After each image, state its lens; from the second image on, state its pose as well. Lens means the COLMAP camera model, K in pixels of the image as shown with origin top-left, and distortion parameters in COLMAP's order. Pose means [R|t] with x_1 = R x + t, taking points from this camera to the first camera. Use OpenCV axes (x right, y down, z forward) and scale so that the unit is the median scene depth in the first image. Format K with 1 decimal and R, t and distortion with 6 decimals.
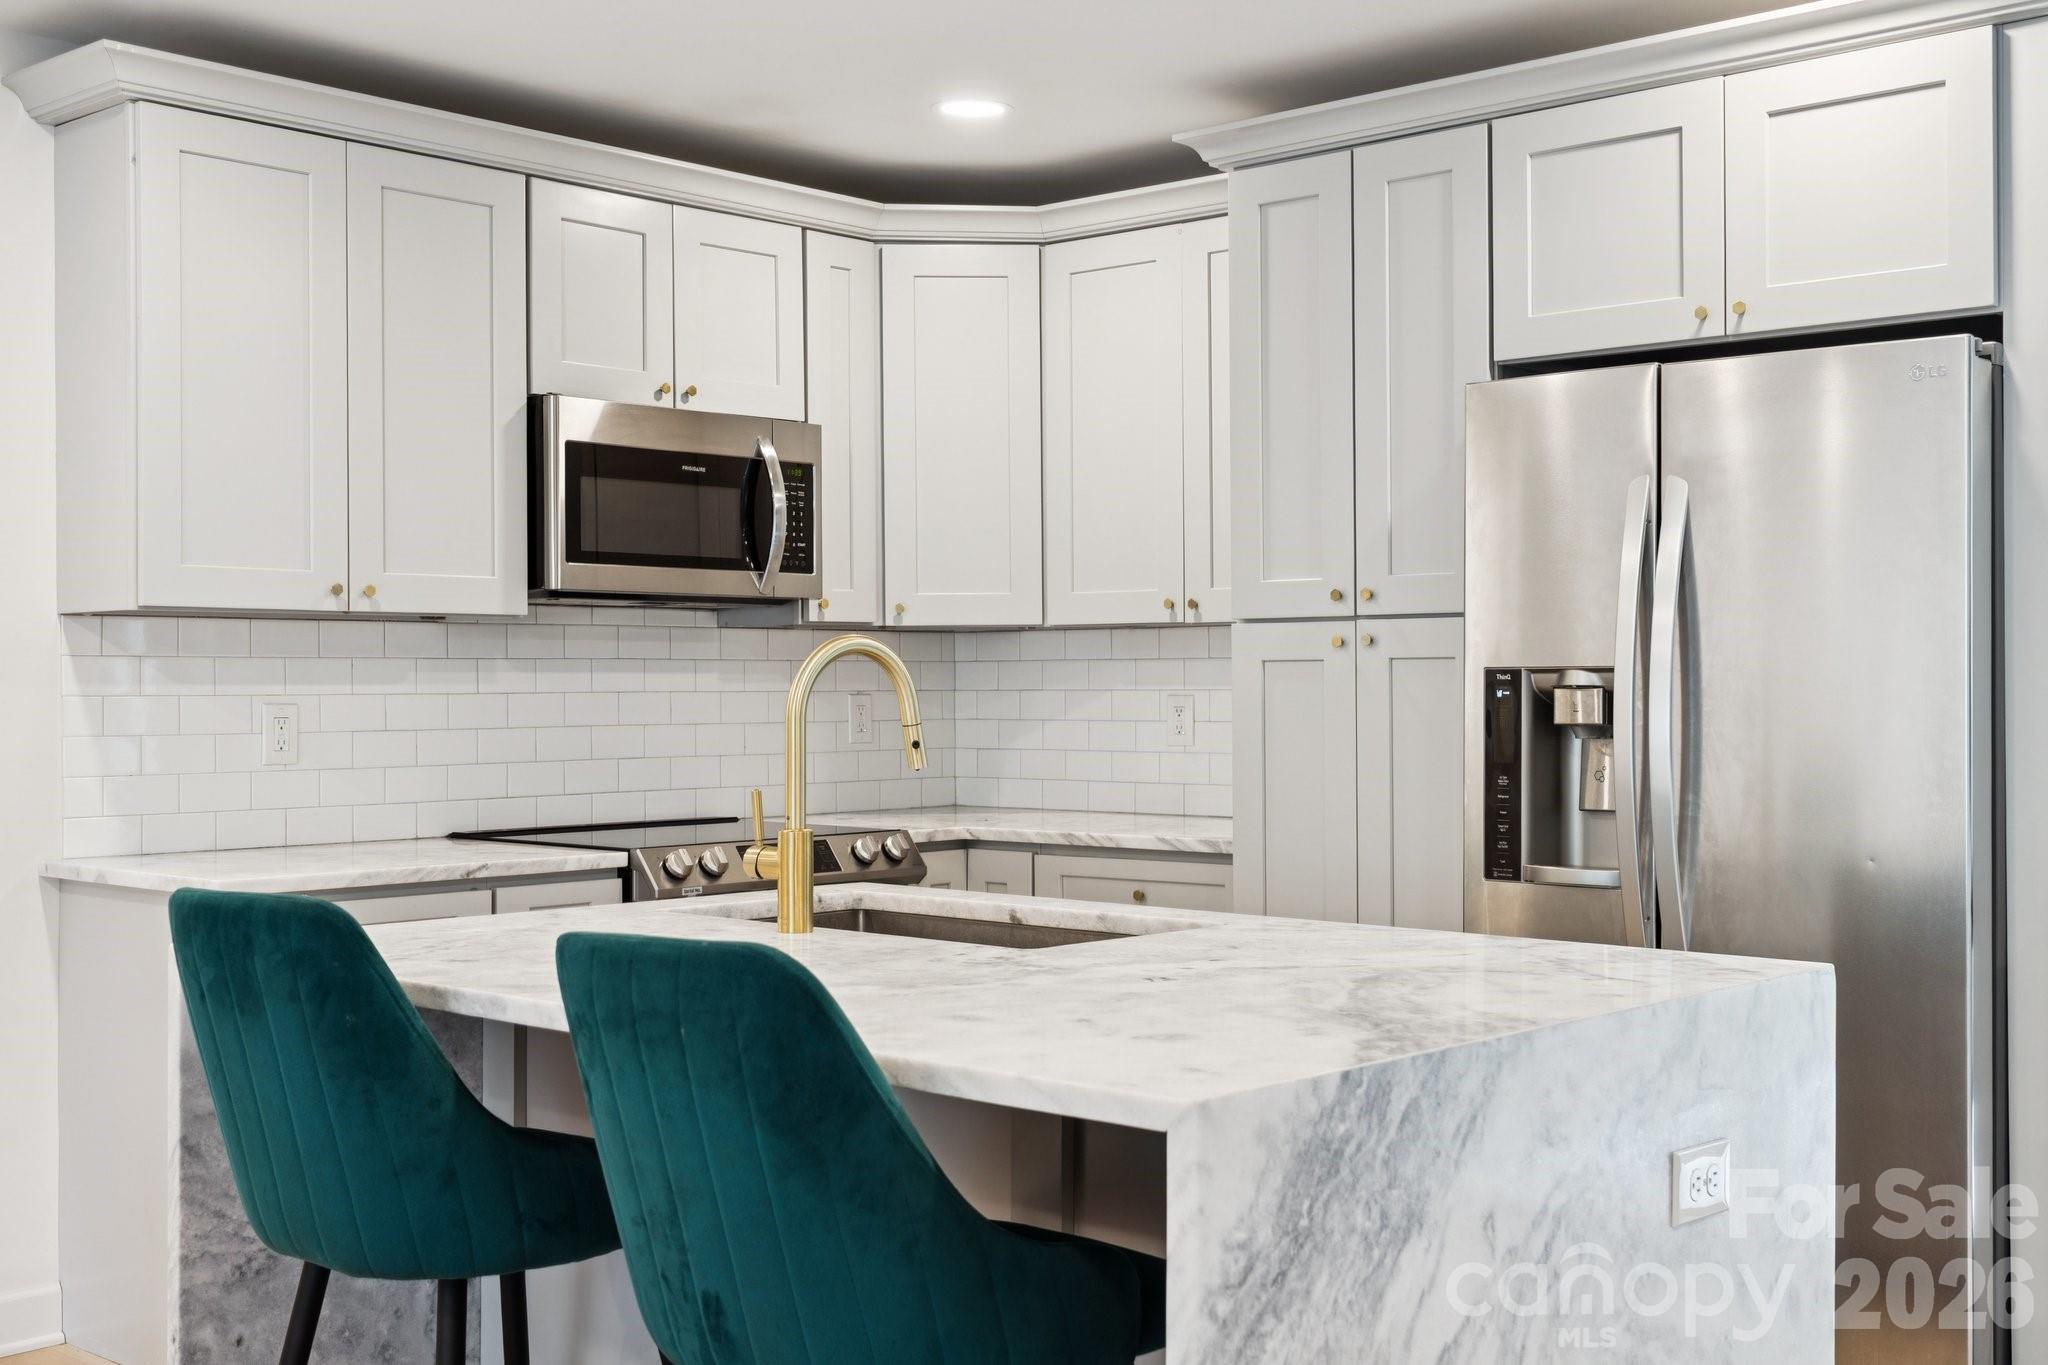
lens RADIAL K [[2289.0, 0, 1075.2], [0, 2289.0, 687.9], [0, 0, 1]] dist [0.006721, 0.000867]
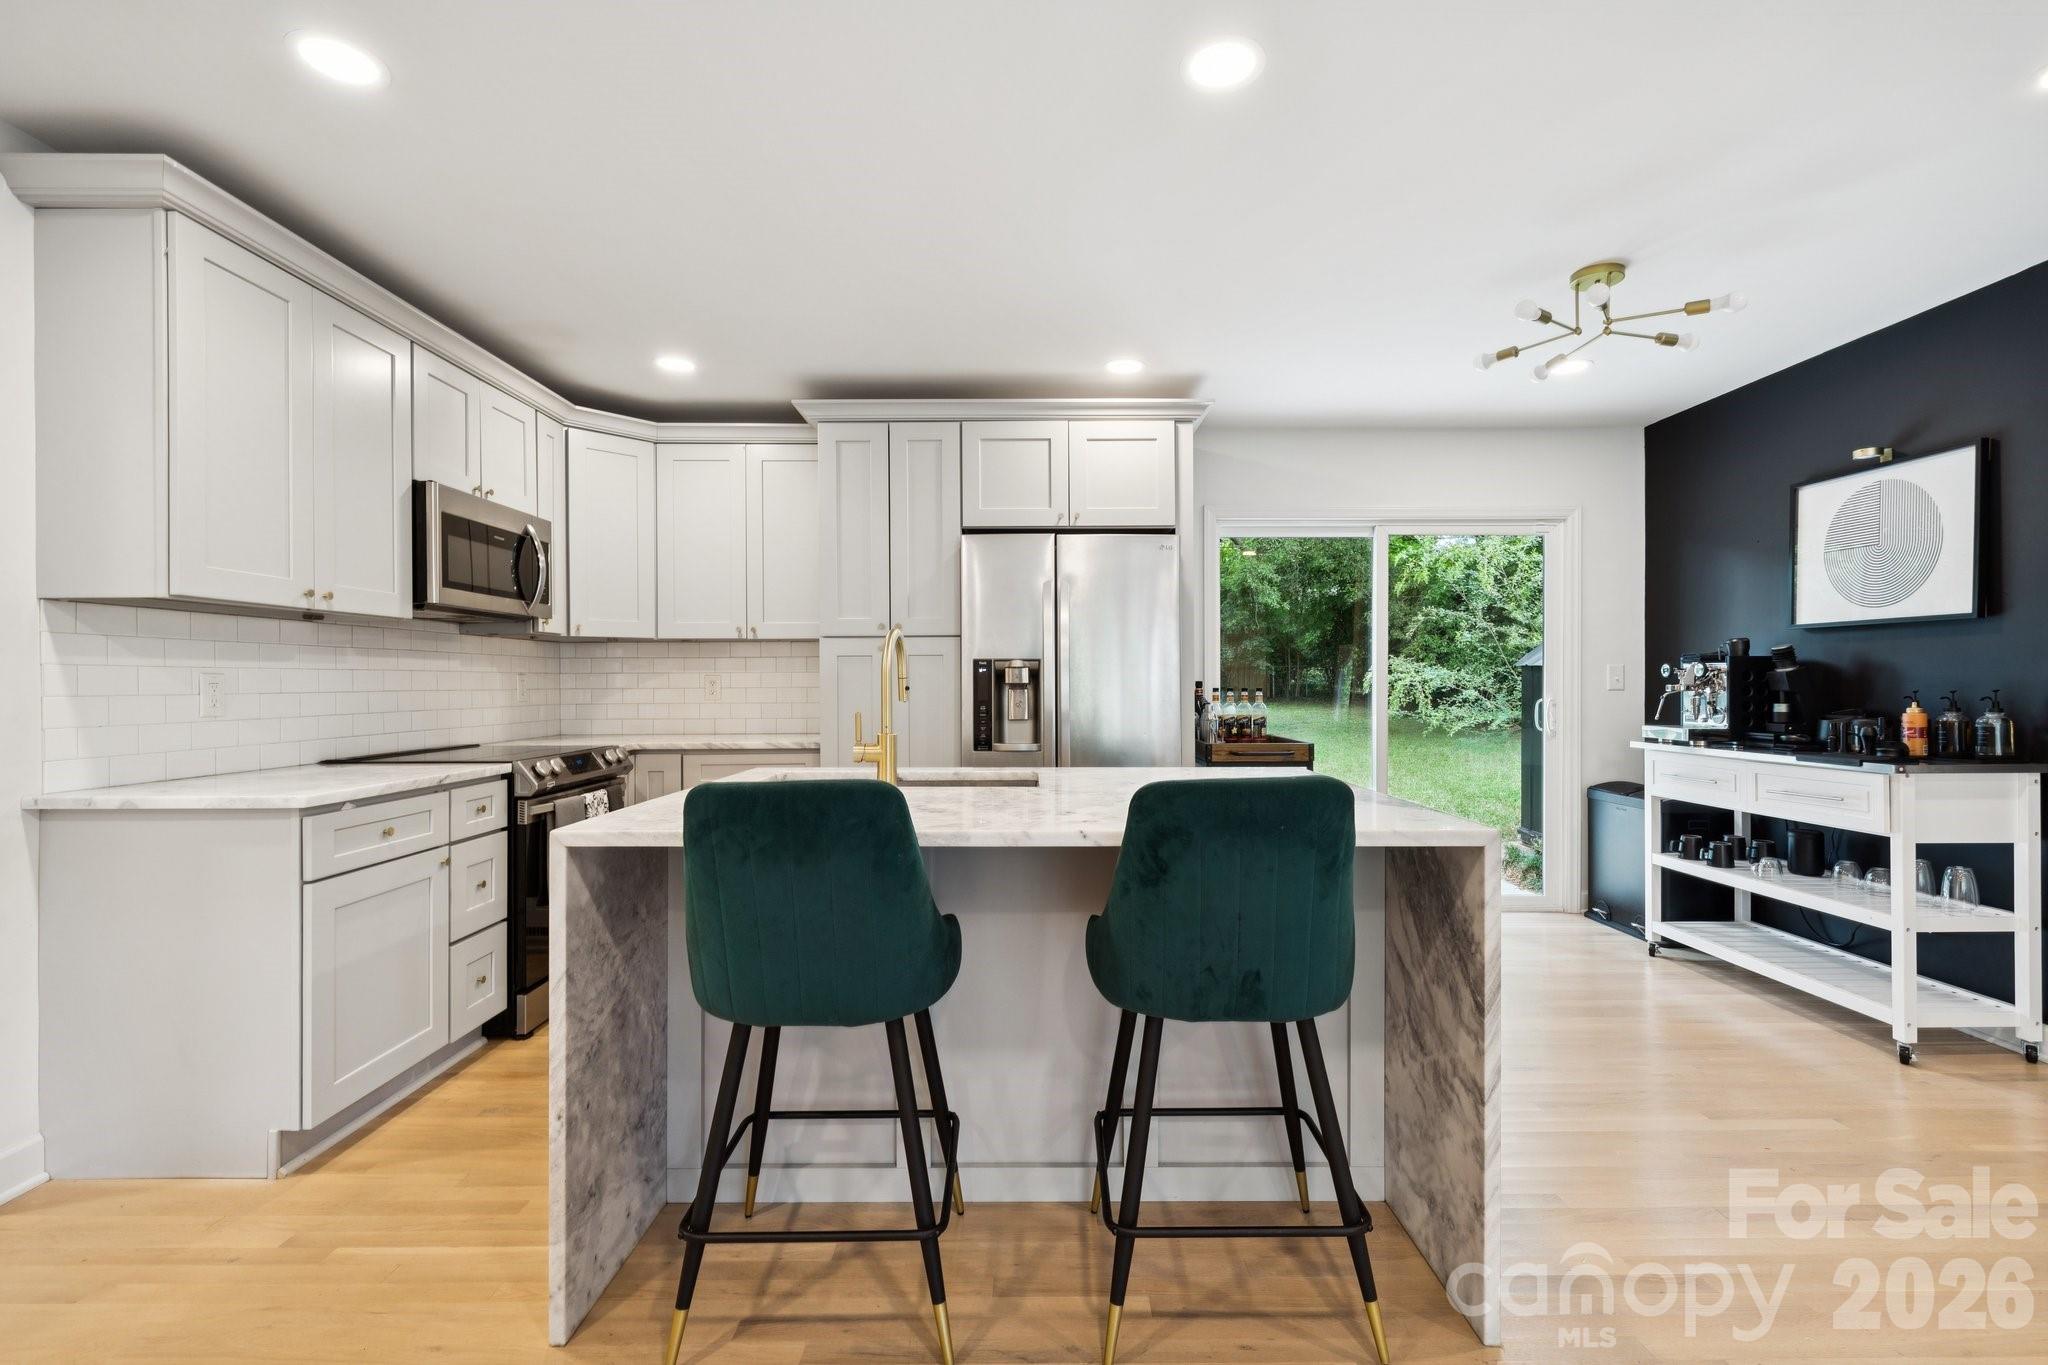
lens RADIAL K [[907.9, 0, 1024.0], [0, 907.9, 682.5], [0, 0, 1]] dist [0.000654, -0.000070]
pose [[0.748962, -0.000143, 0.662613, -0.369144], [0.002999, 0.999990, -0.003175, 0.016866], [-0.662606, 0.004365, 0.748955, 0.272792]]
